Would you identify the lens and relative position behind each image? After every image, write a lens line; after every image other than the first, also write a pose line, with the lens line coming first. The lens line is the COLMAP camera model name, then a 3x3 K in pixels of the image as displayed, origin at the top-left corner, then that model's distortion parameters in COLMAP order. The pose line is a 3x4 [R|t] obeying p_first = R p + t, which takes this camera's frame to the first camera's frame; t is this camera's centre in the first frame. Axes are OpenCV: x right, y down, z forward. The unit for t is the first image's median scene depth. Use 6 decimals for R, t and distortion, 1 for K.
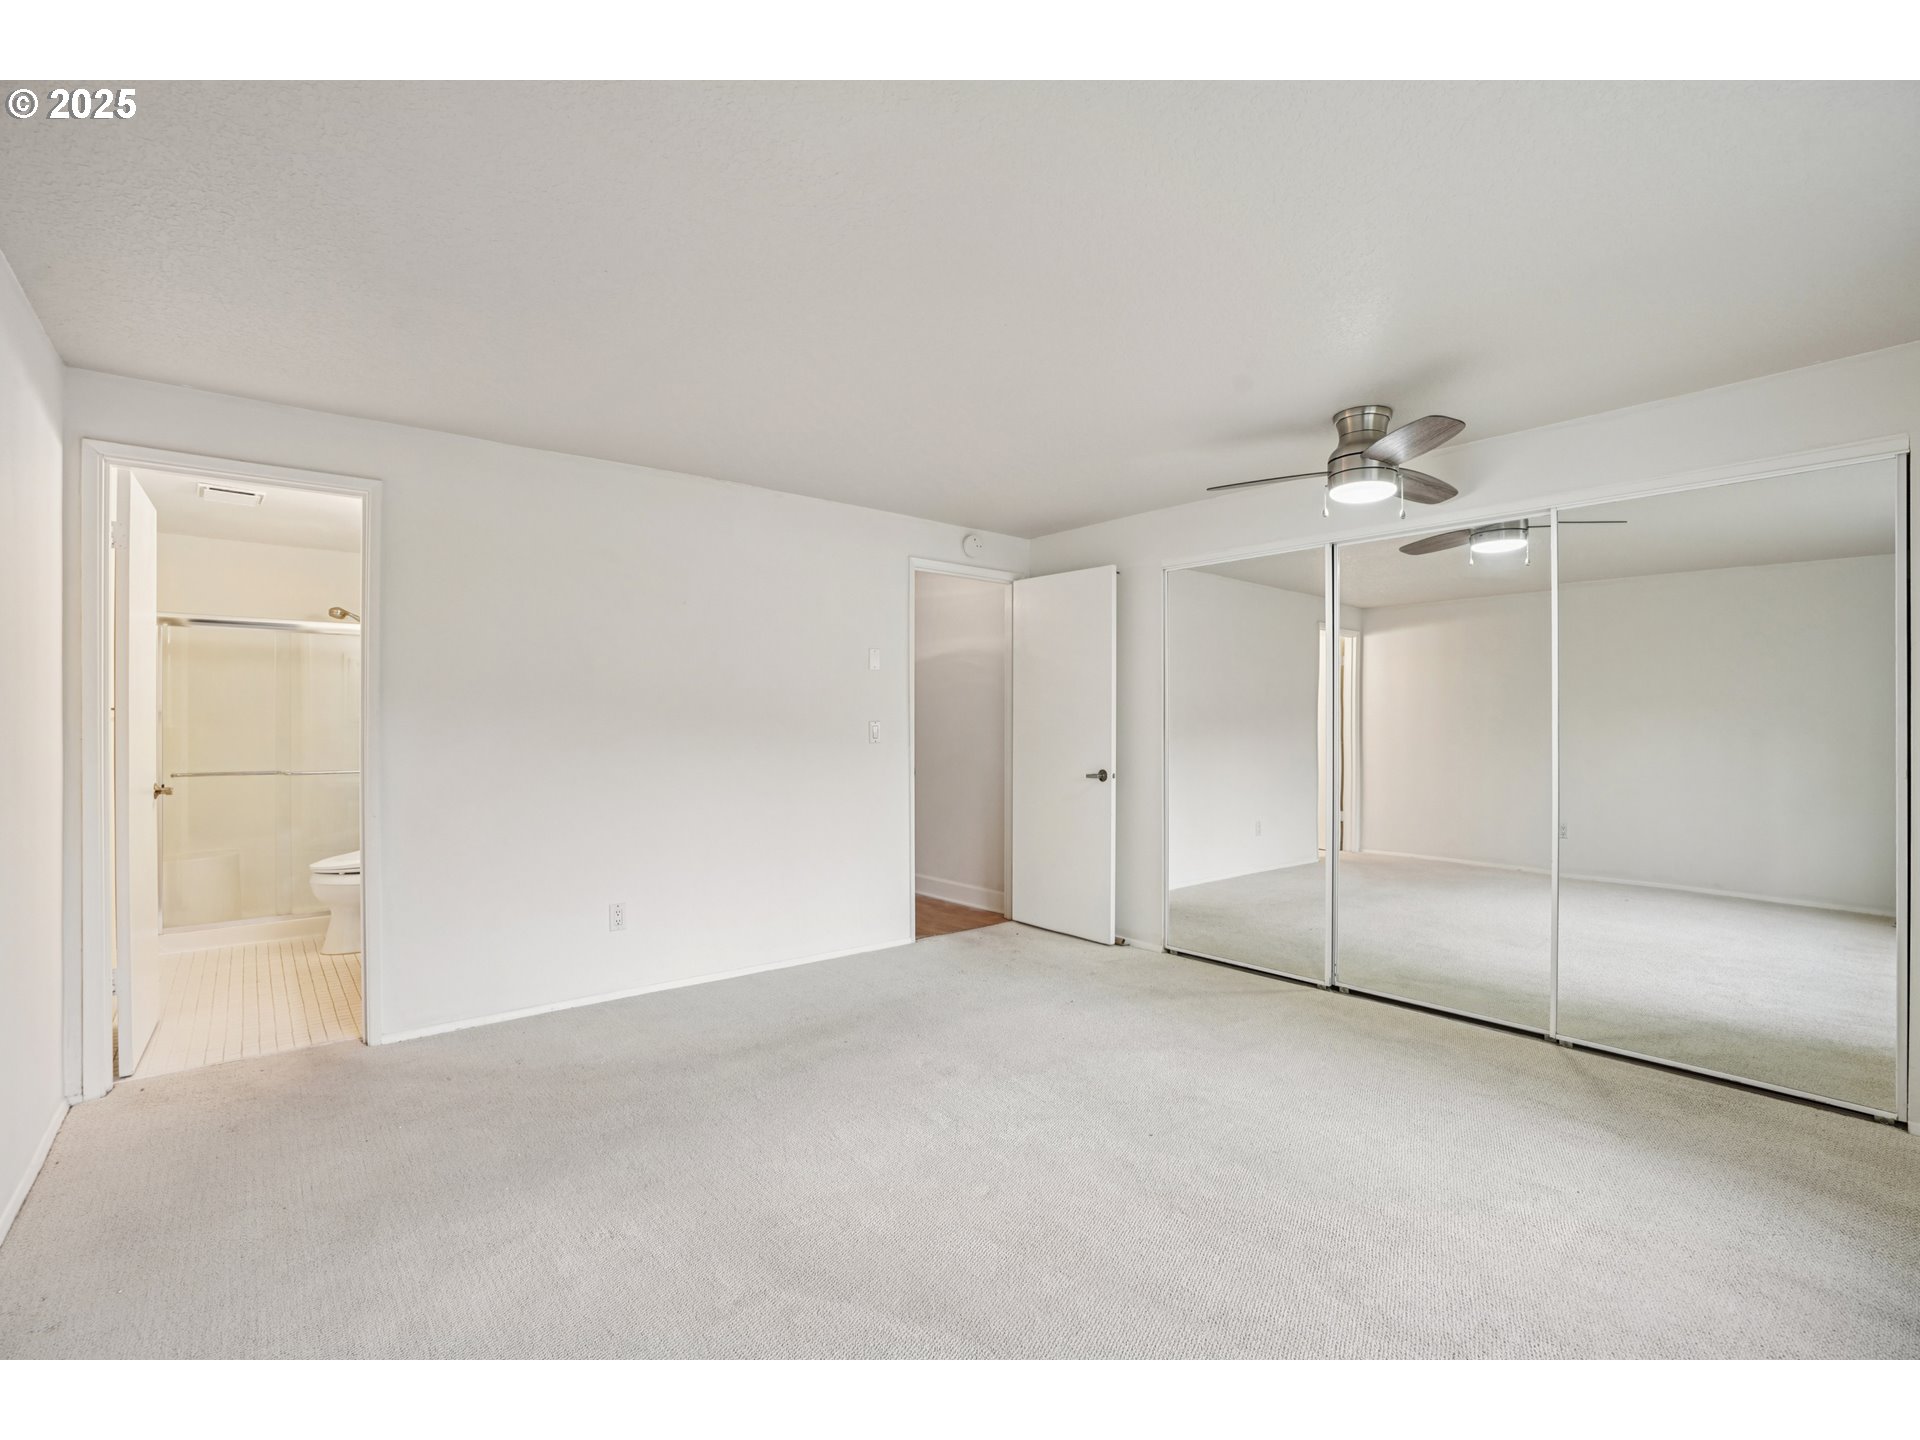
lens RADIAL K [[881.5, 0, 961.2], [0, 881.5, 725.3], [0, 0, 1]] dist [-0.054997, 0.021997]
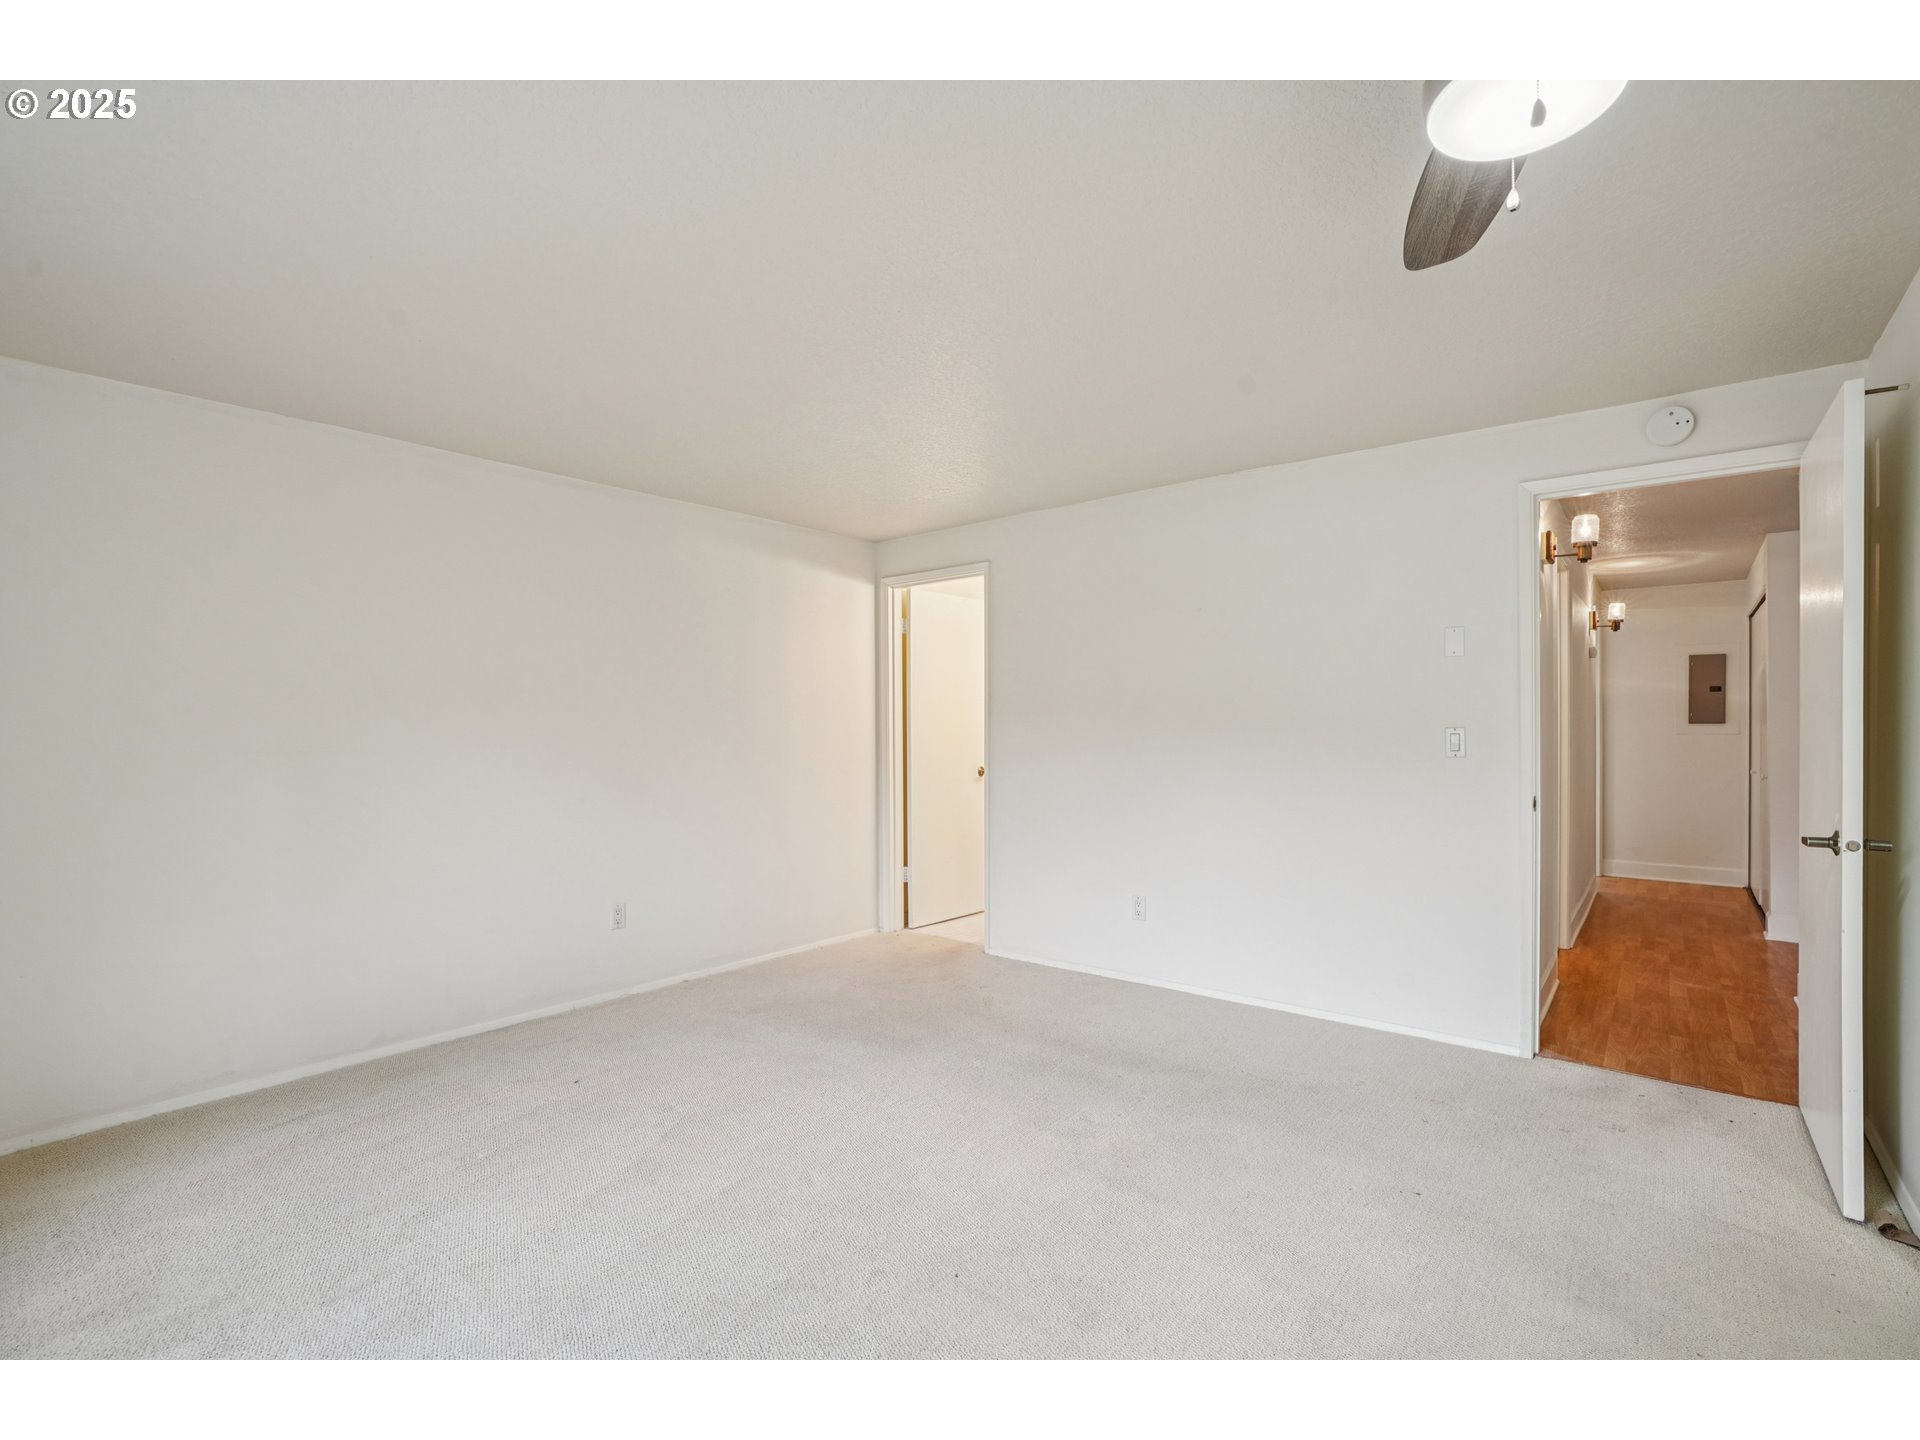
lens RADIAL K [[881.5, 0, 961.2], [0, 881.5, 725.3], [0, 0, 1]] dist [-0.054997, 0.021997]
pose [[0.186628, -0.003939, -0.982423, 0.633339], [-0.000249, 0.999992, -0.004057, -0.004003], [0.982431, 0.001002, 0.186625, 0.566545]]
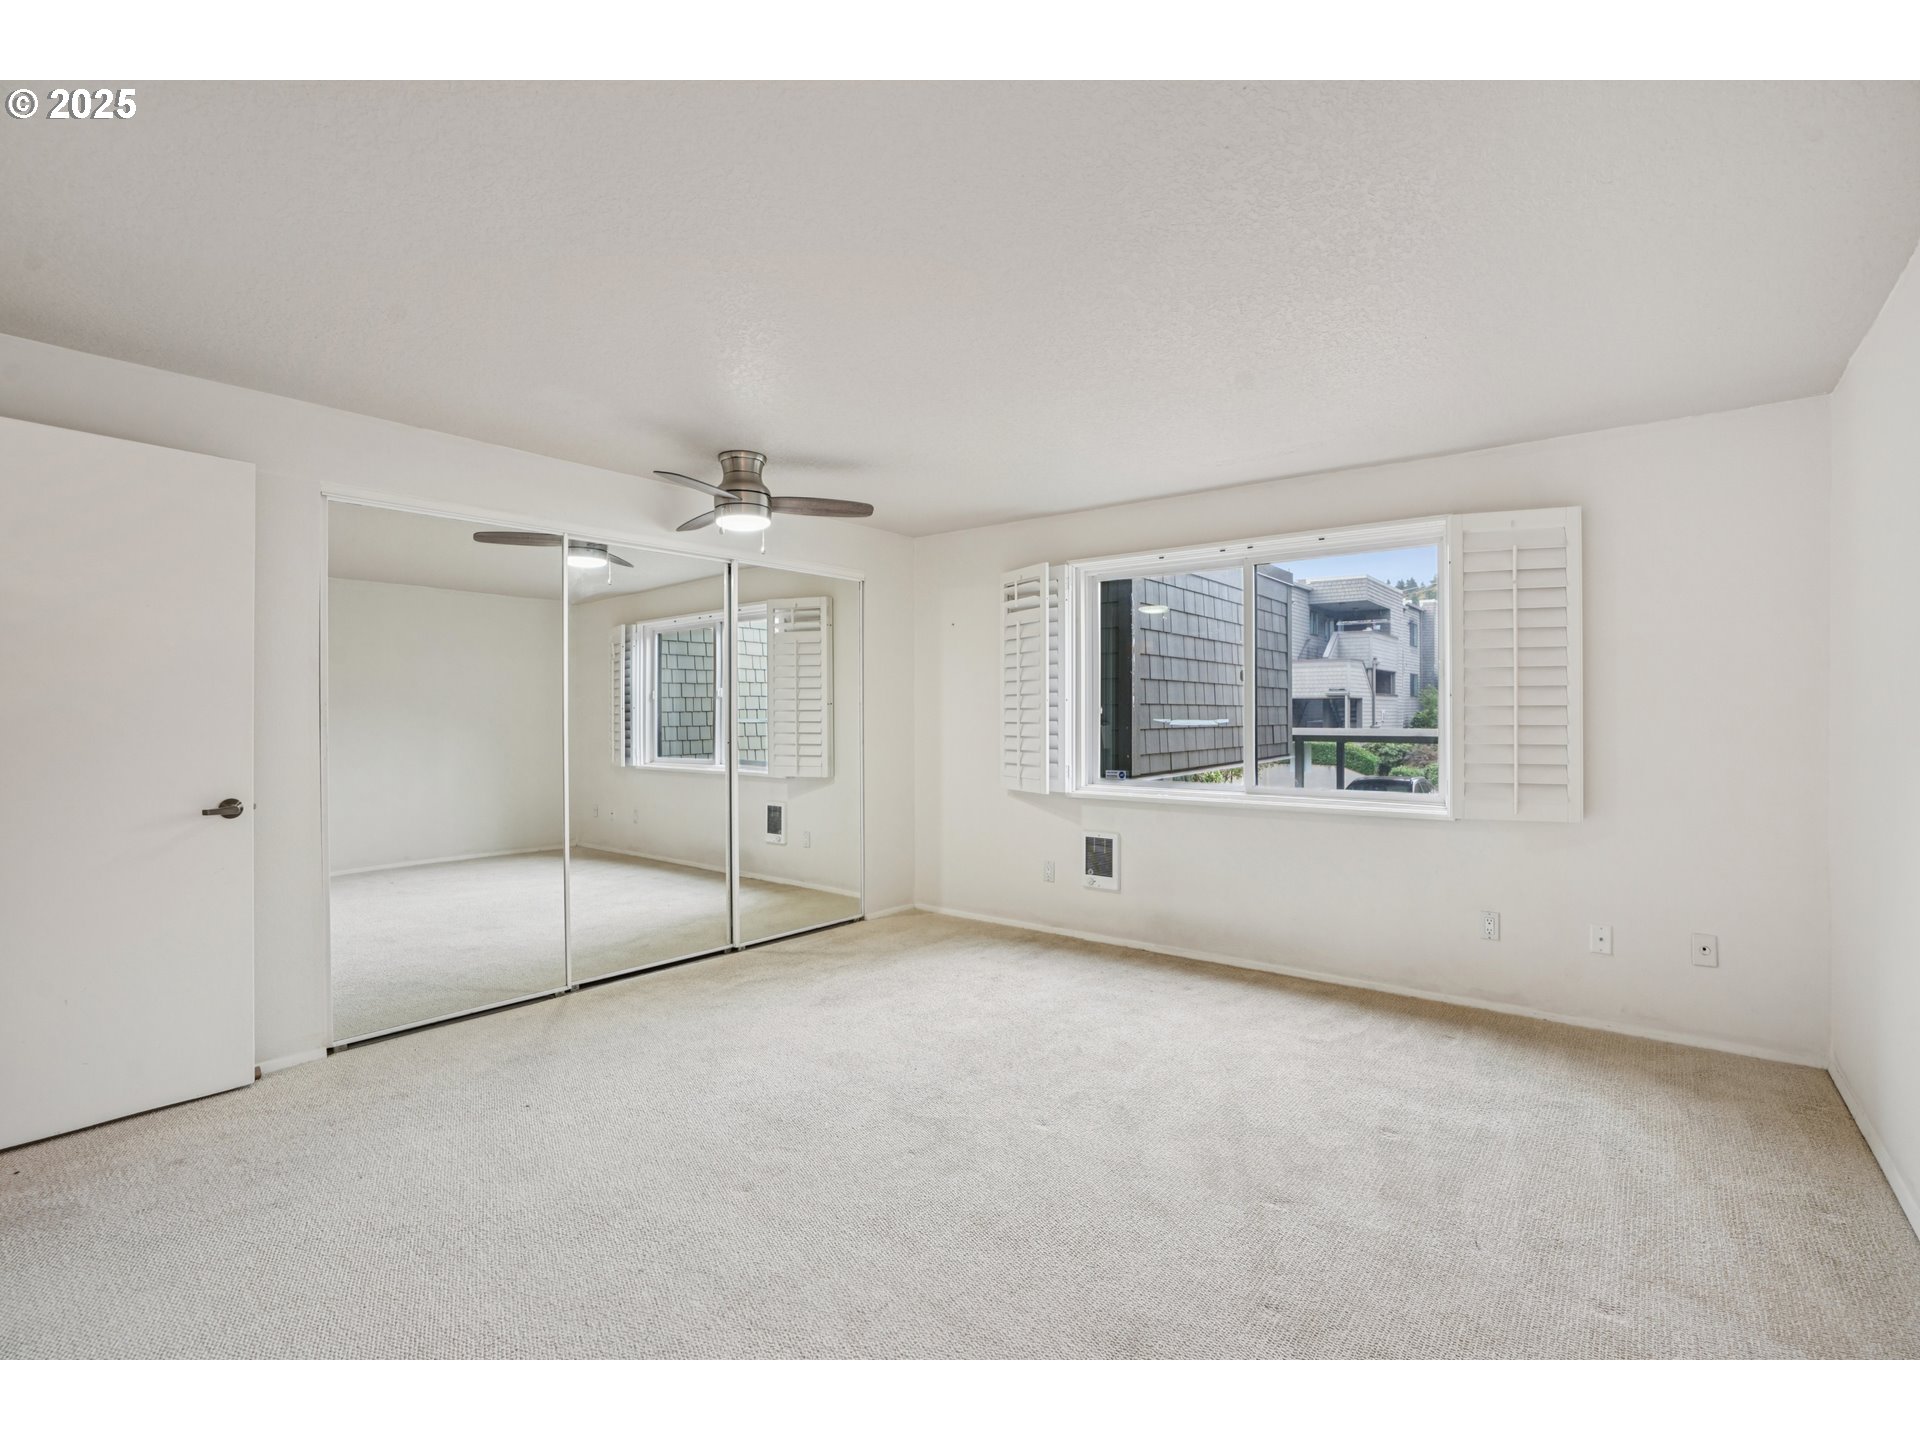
lens RADIAL K [[881.5, 0, 961.2], [0, 881.5, 725.3], [0, 0, 1]] dist [-0.054997, 0.021997]
pose [[-0.206567, -0.014900, 0.978319, -0.618468], [0.000950, 0.999881, 0.015429, -0.009287], [-0.978432, 0.004117, -0.206528, 0.776303]]
